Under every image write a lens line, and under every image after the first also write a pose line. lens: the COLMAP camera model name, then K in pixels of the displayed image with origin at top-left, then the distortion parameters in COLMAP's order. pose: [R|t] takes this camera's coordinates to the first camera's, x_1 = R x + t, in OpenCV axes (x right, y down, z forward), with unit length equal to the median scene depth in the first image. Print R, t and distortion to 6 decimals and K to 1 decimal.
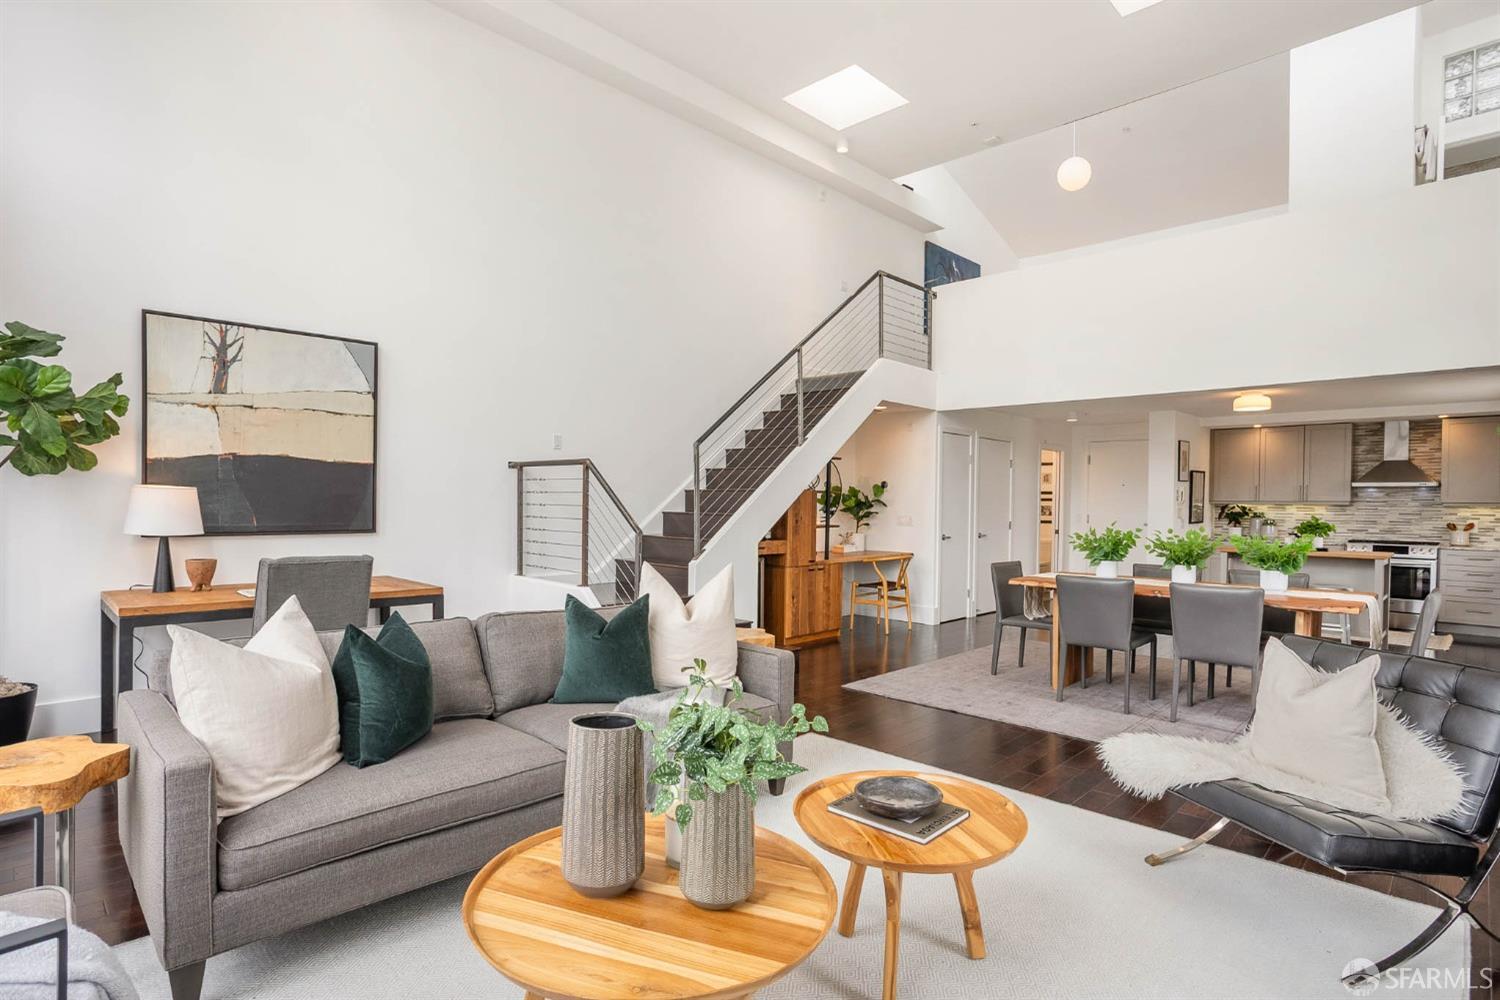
lens RADIAL K [[784.5, 0, 753.2], [0, 784.5, 509.5], [0, 0, 1]] dist [-0.020535, 0.000789]
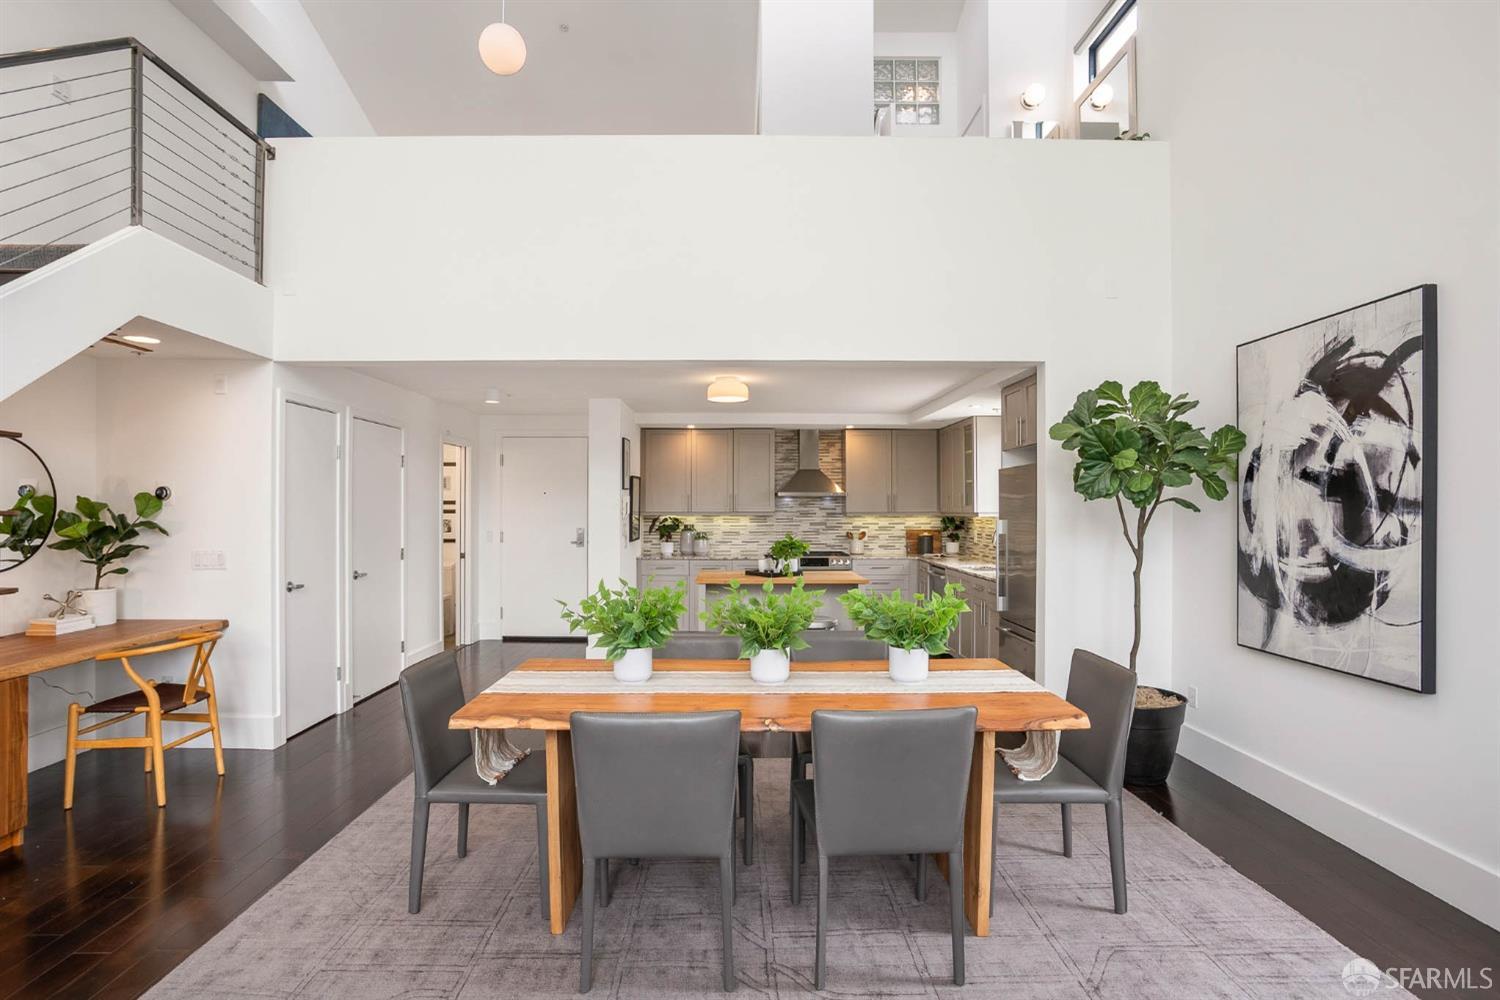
lens RADIAL K [[749.3, 0, 750.5], [0, 749.3, 506.0], [0, 0, 1]] dist [-0.026987, 0.000332]
pose [[0.707554, -0.007961, 0.706614, 0.100629], [0.012345, 0.999923, -0.001096, -0.018106], [-0.706551, 0.009499, 0.707598, 0.386792]]
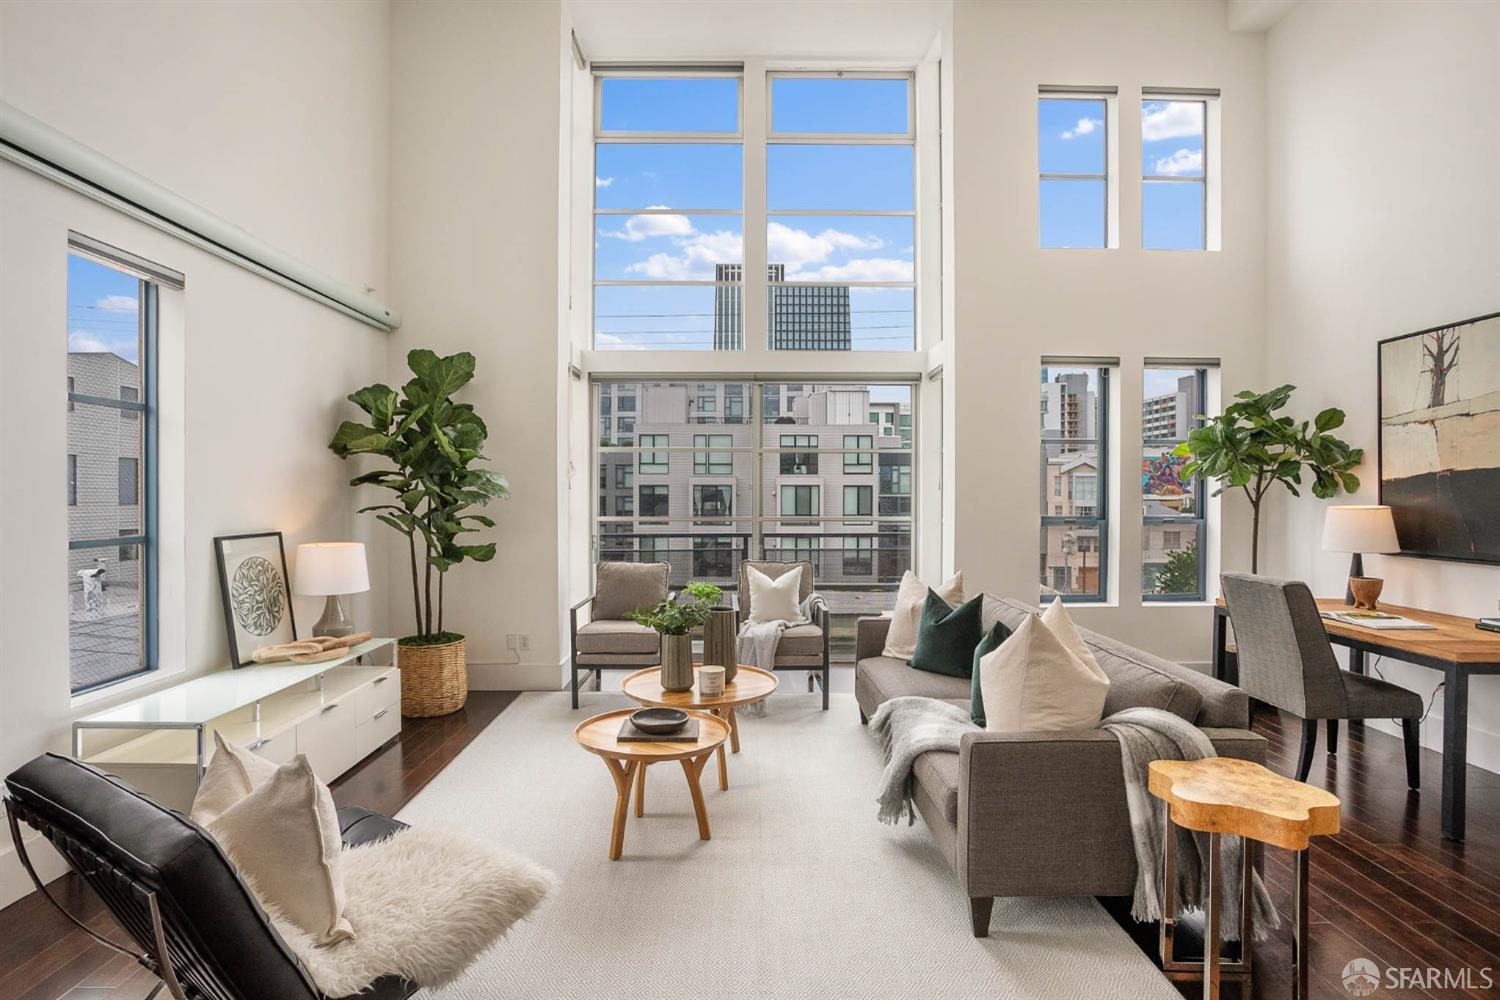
lens RADIAL K [[742.3, 0, 742.3], [0, 742.3, 497.7], [0, 0, 1]] dist [-0.071325, 0.034495]
pose [[-0.712872, -0.007804, -0.701251, 0.259949], [-0.015428, 0.999871, 0.004556, -0.016085], [0.701124, 0.014067, -0.712900, 0.532627]]
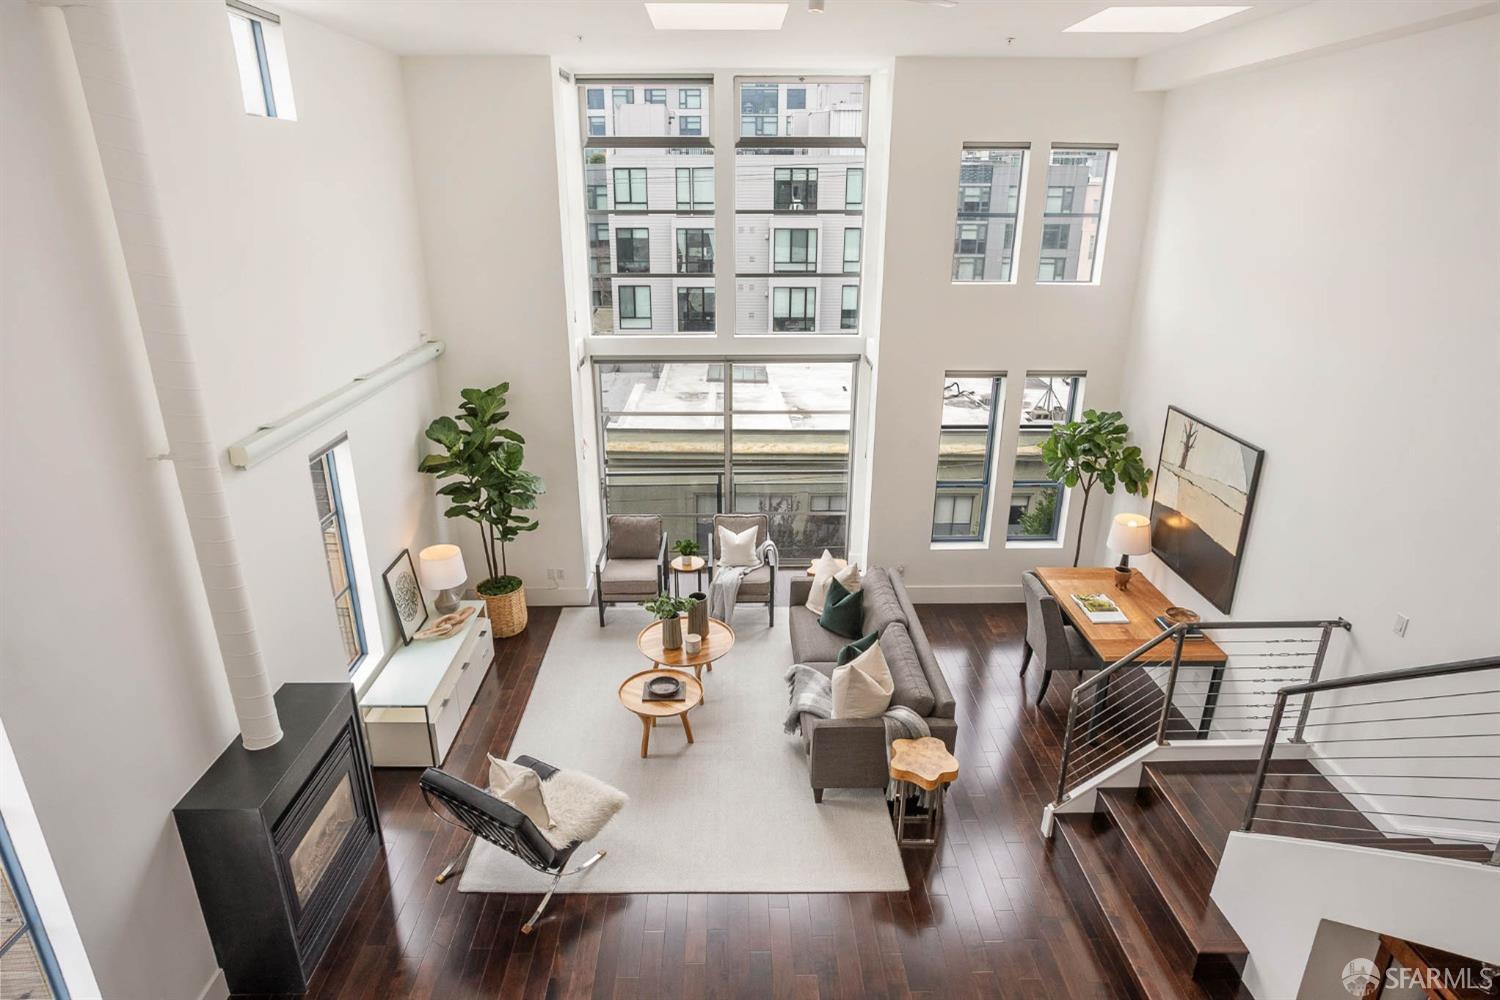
lens RADIAL K [[833.9, 0, 742.3], [0, 833.9, 503.0], [0, 0, 1]] dist [-0.073584, 0.000110]
pose [[-0.706536, 0.238185, -0.666389, 0.430443], [-0.014998, 0.936406, 0.350597, -0.302620], [0.707518, 0.257704, -0.658032, 0.731715]]
